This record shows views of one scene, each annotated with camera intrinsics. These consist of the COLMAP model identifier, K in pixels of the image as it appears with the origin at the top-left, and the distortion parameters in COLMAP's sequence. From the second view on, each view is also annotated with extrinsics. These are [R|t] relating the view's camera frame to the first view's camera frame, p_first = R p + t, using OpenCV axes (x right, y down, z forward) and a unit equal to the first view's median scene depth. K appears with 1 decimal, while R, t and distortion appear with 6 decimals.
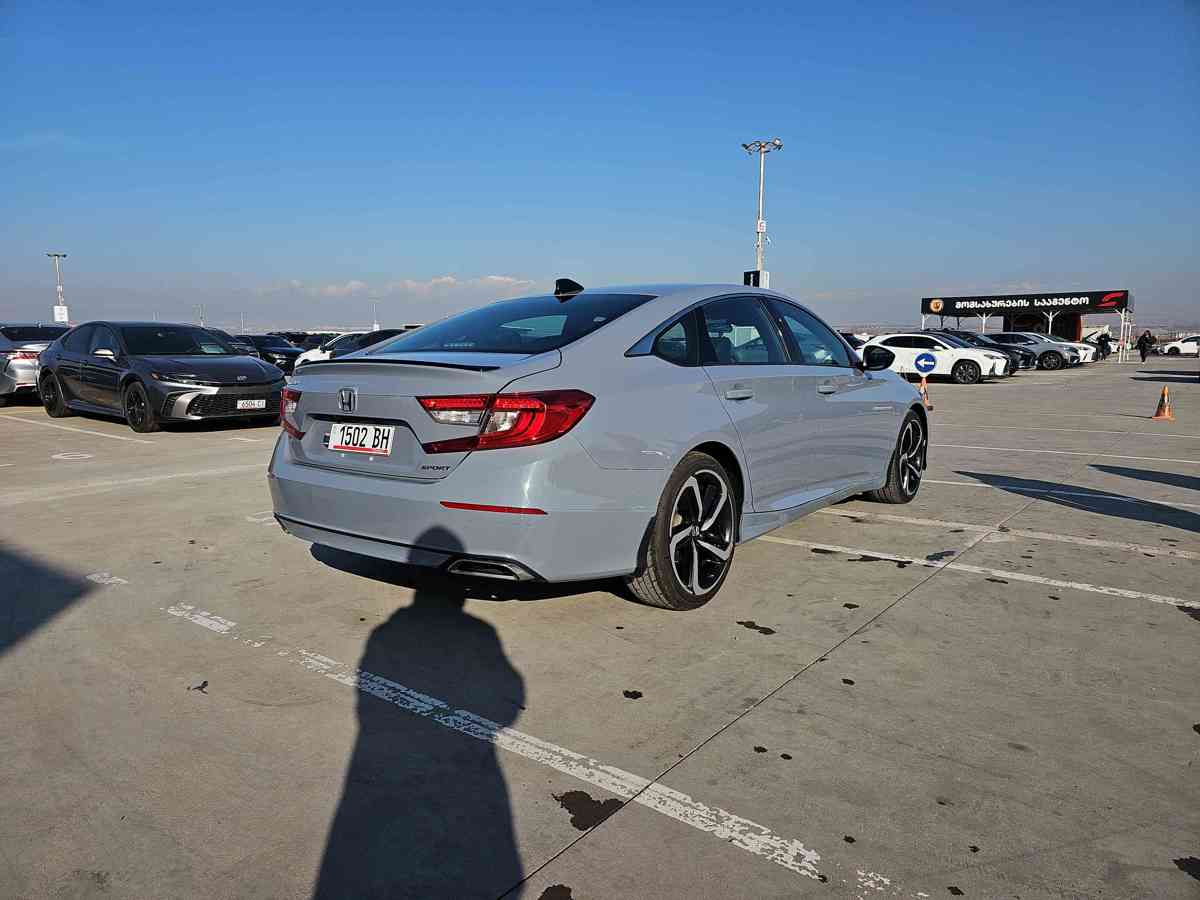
lens RADIAL K [[781.1, 0, 586.7], [0, 781.1, 447.9], [0, 0, 1]] dist [0.079359, -0.080194]
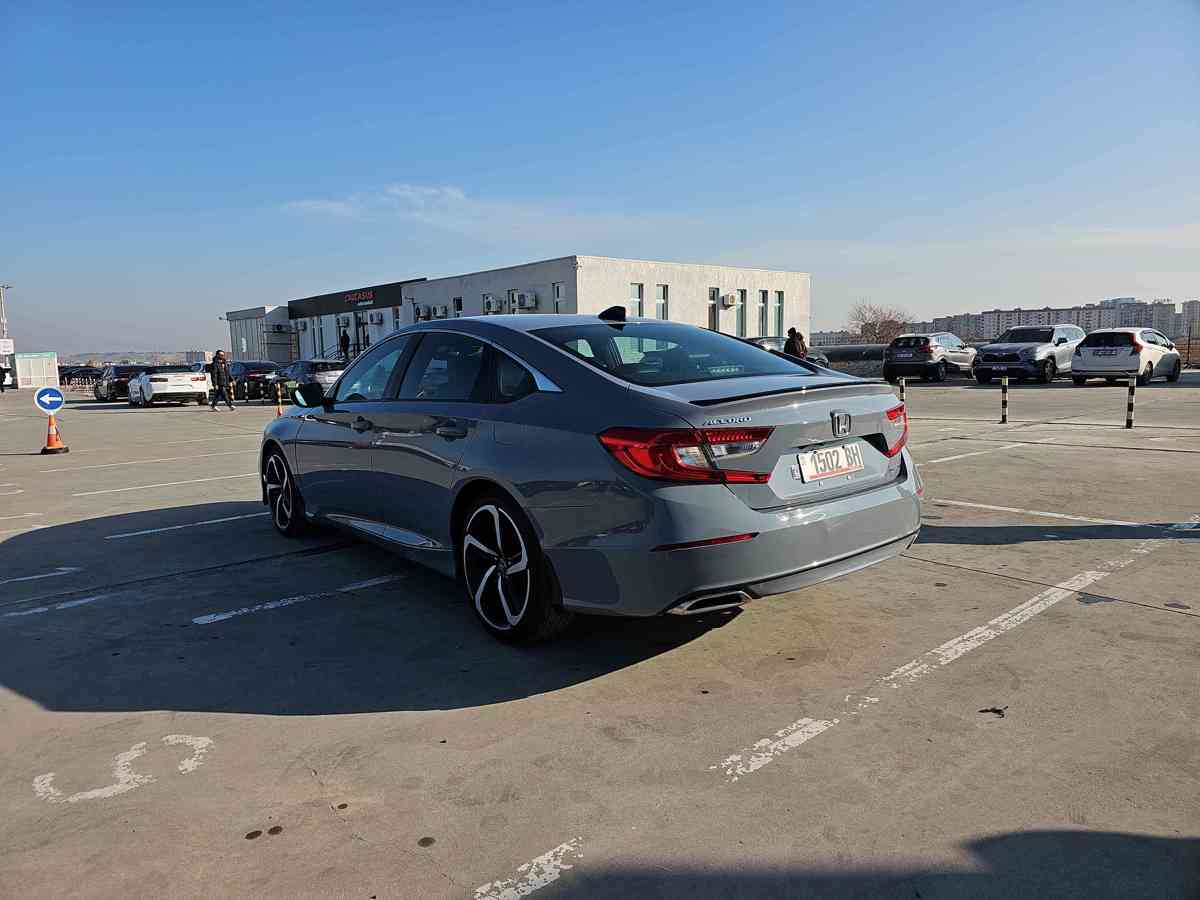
lens RADIAL K [[781.1, 0, 586.7], [0, 781.1, 447.9], [0, 0, 1]] dist [0.079359, -0.080194]
pose [[0.222383, -0.114819, 0.968175, -1.359570], [0.153667, 0.984757, 0.081489, -0.163547], [-0.962773, 0.130655, 0.236637, 1.082076]]
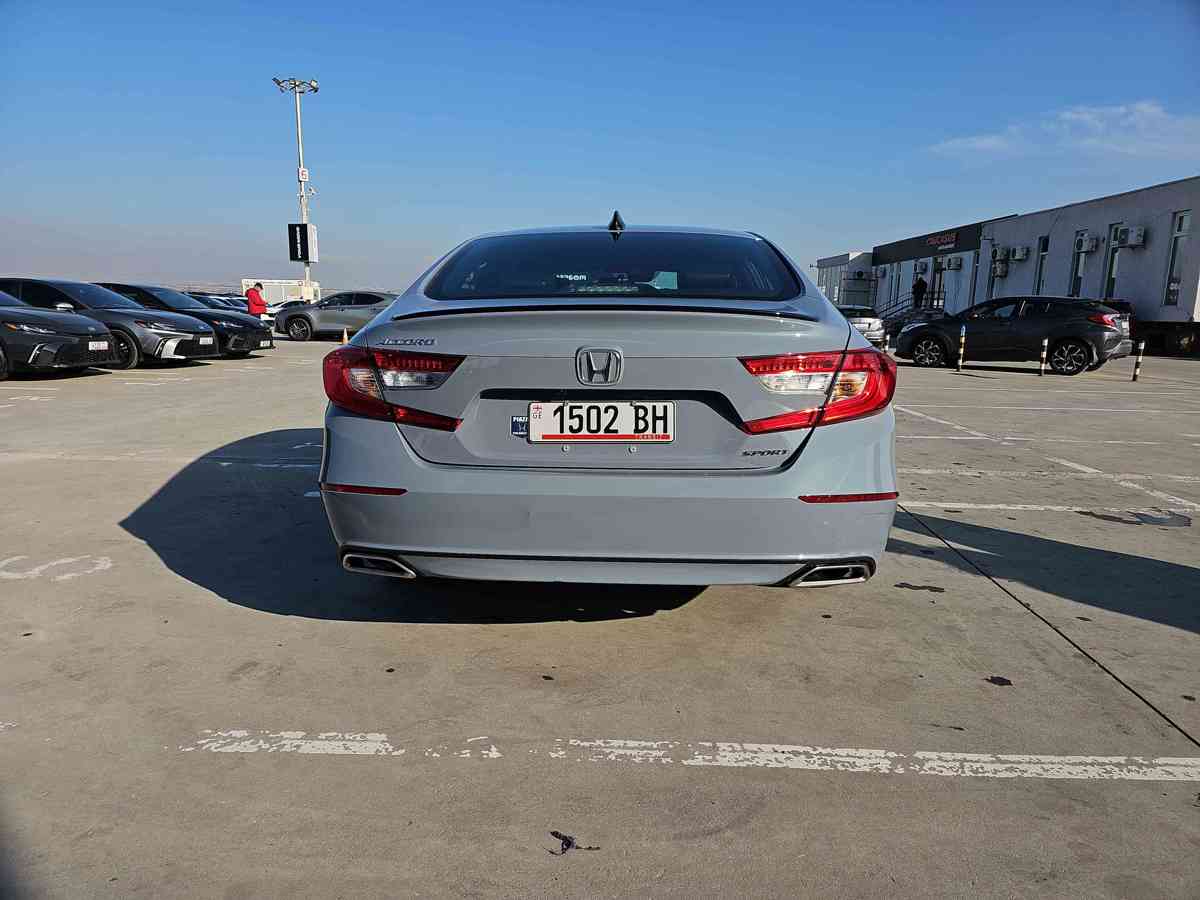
lens RADIAL K [[780.9, 0, 591.9], [0, 780.9, 463.4], [0, 0, 1]] dist [0.078257, -0.073733]
pose [[0.818092, -0.093469, 0.567440, -0.702005], [0.057080, 0.995029, 0.081609, -0.032793], [-0.572247, -0.034375, 0.819361, 0.448028]]
